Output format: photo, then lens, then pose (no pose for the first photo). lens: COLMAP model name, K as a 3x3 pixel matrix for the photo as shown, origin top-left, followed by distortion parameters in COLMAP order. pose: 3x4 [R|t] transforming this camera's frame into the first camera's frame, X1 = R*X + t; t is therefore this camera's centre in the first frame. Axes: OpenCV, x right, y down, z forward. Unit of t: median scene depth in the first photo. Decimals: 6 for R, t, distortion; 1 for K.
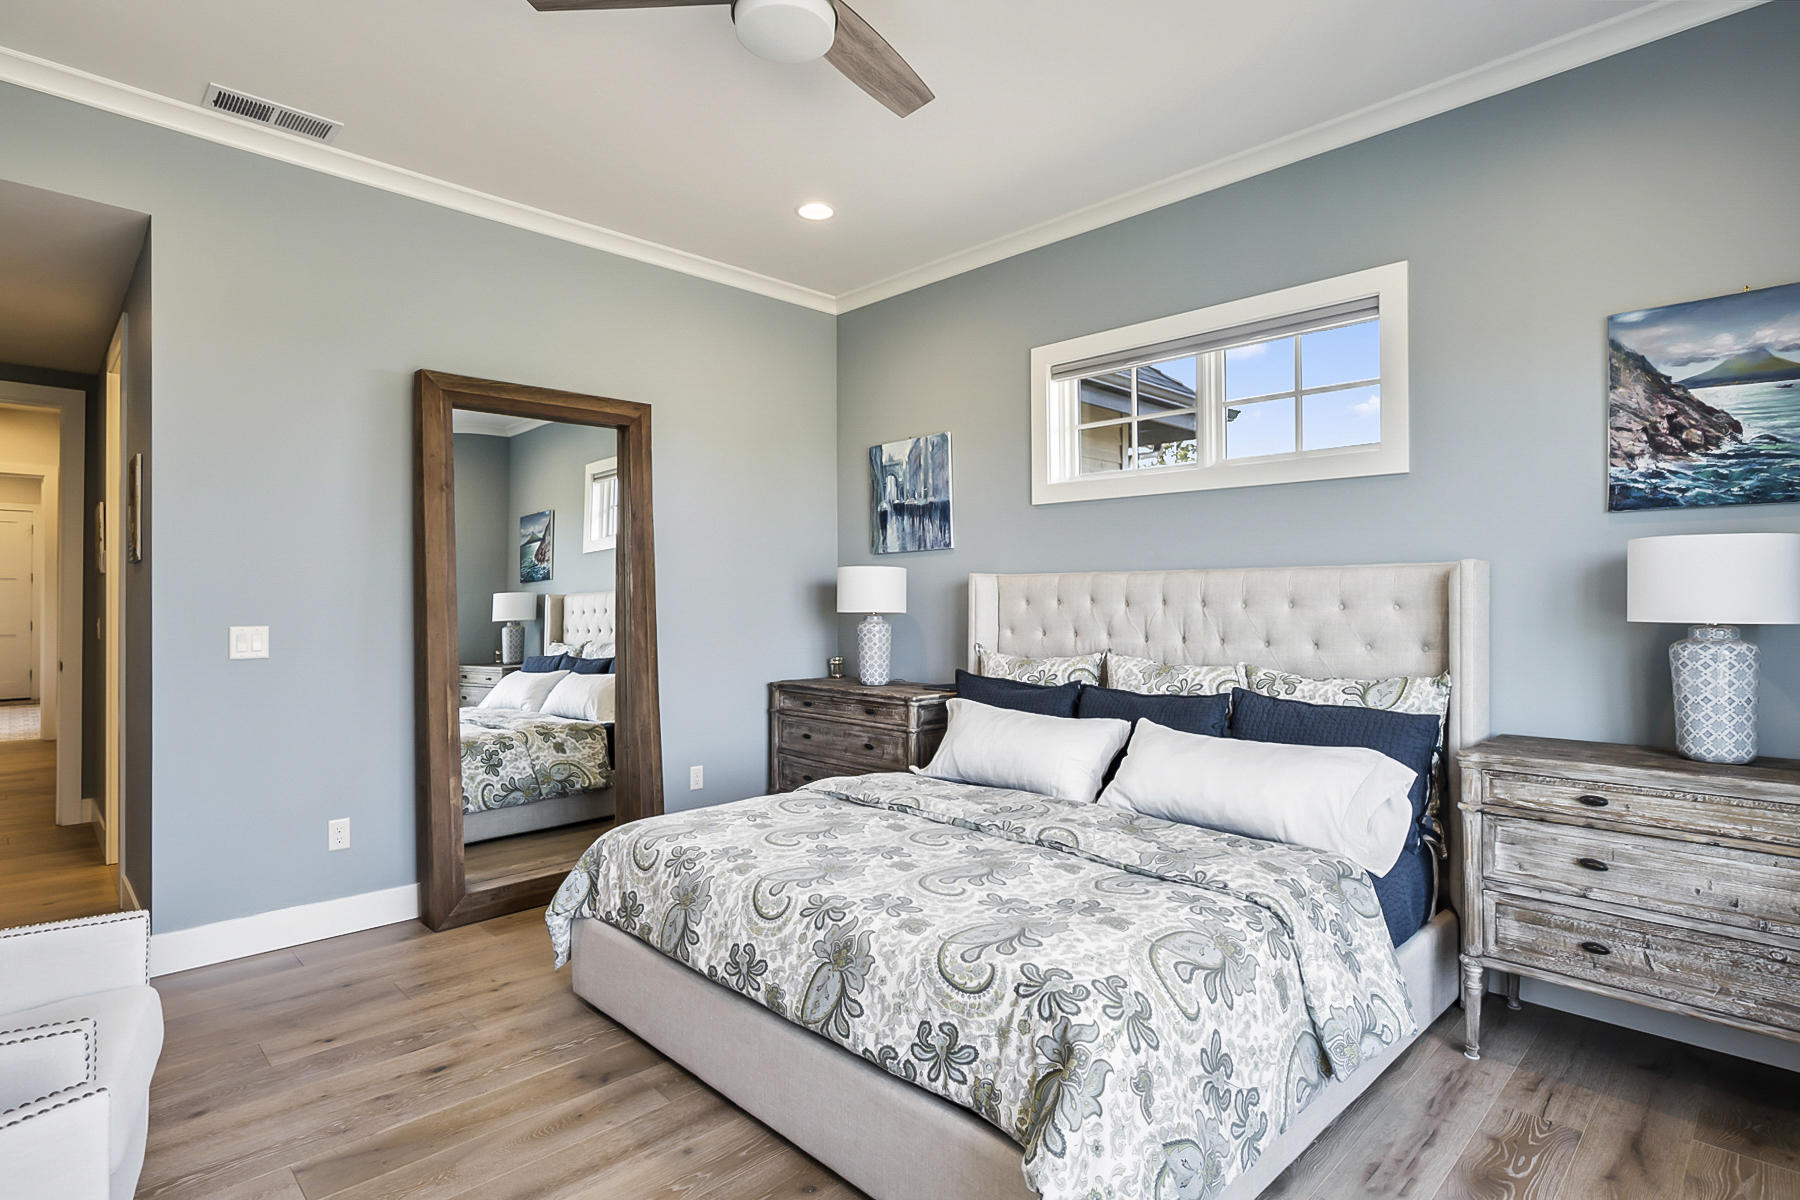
lens RADIAL K [[912.5, 0, 900.0], [0, 912.5, 600.0], [0, 0, 1]] dist [-0.020880, 0.008597]
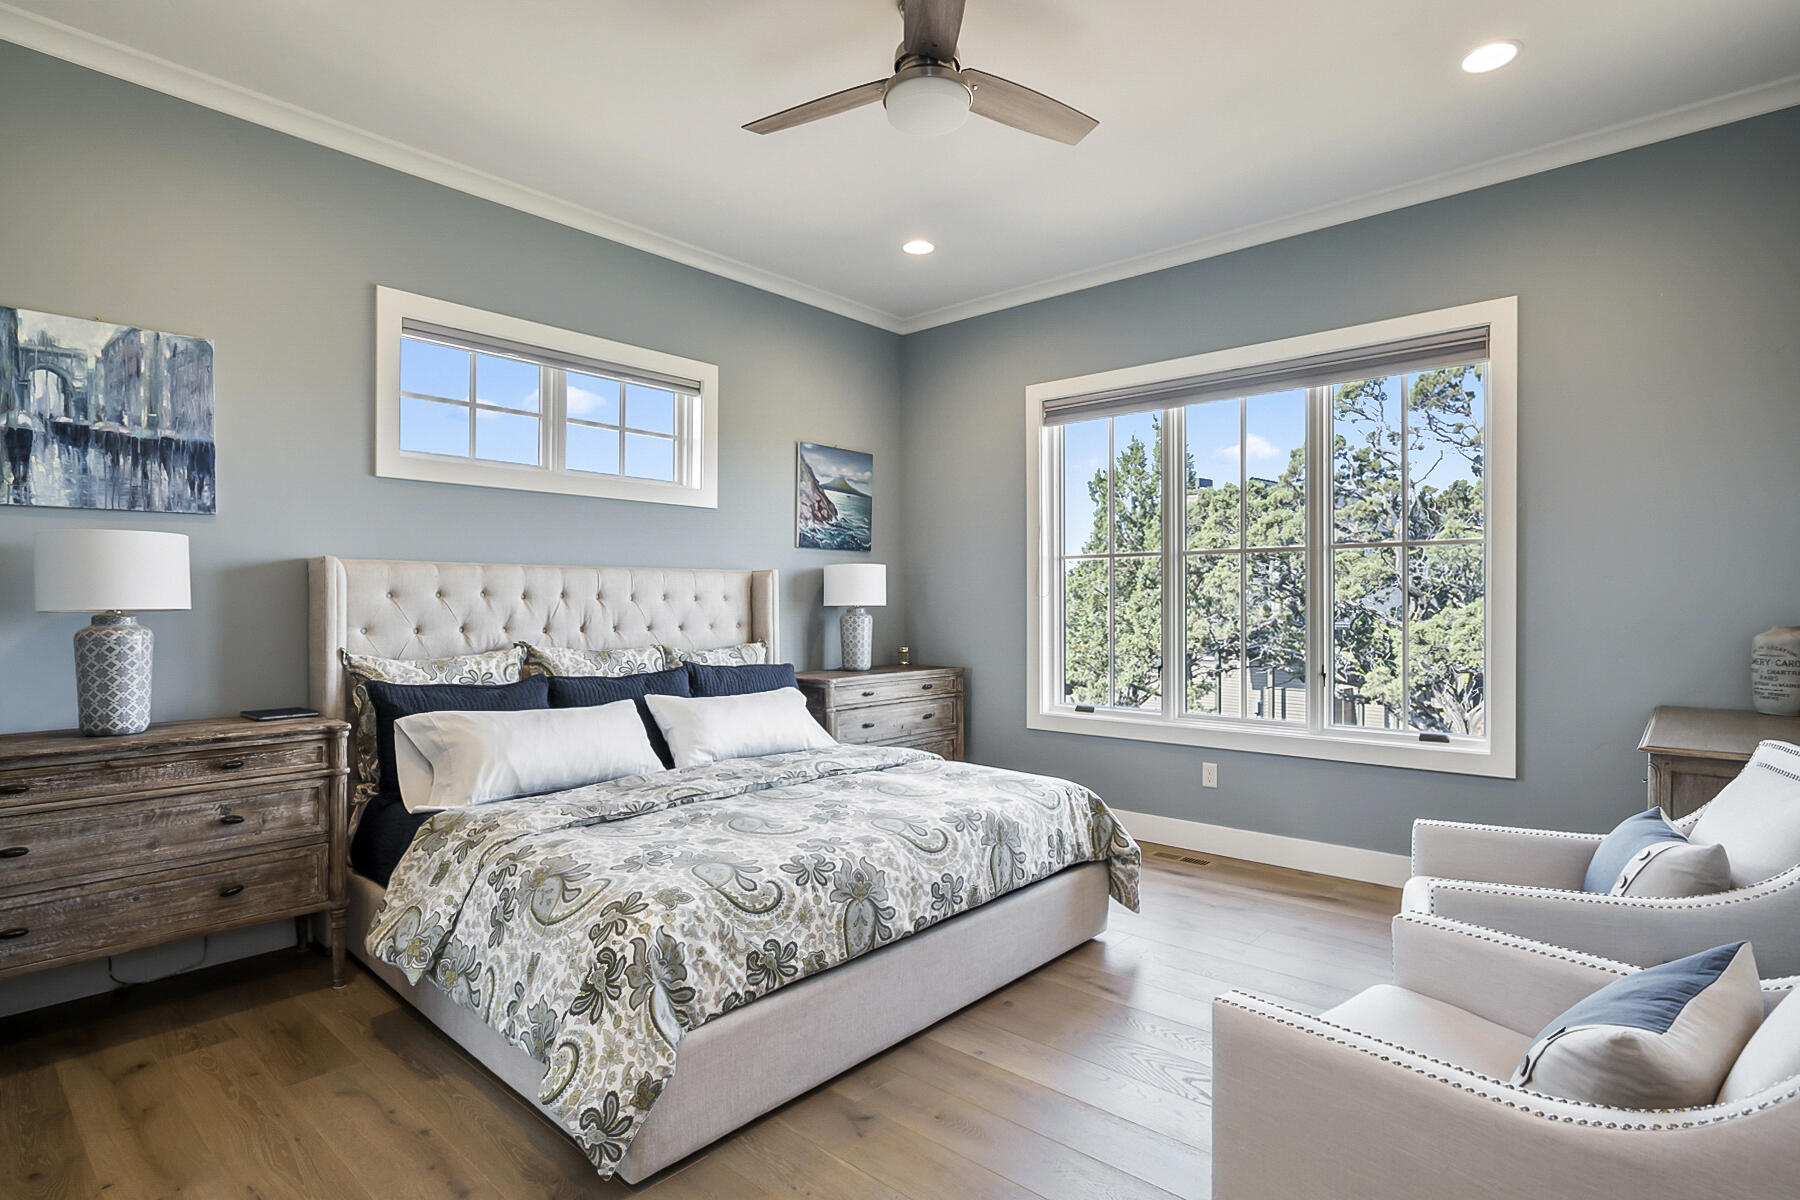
lens RADIAL K [[912.5, 0, 900.0], [0, 912.5, 600.0], [0, 0, 1]] dist [-0.020880, 0.008597]
pose [[-0.064992, 0.002764, 0.997882, -1.085296], [0.001506, 0.999995, -0.002672, 0.015847], [-0.997885, 0.001329, -0.064996, 0.907048]]
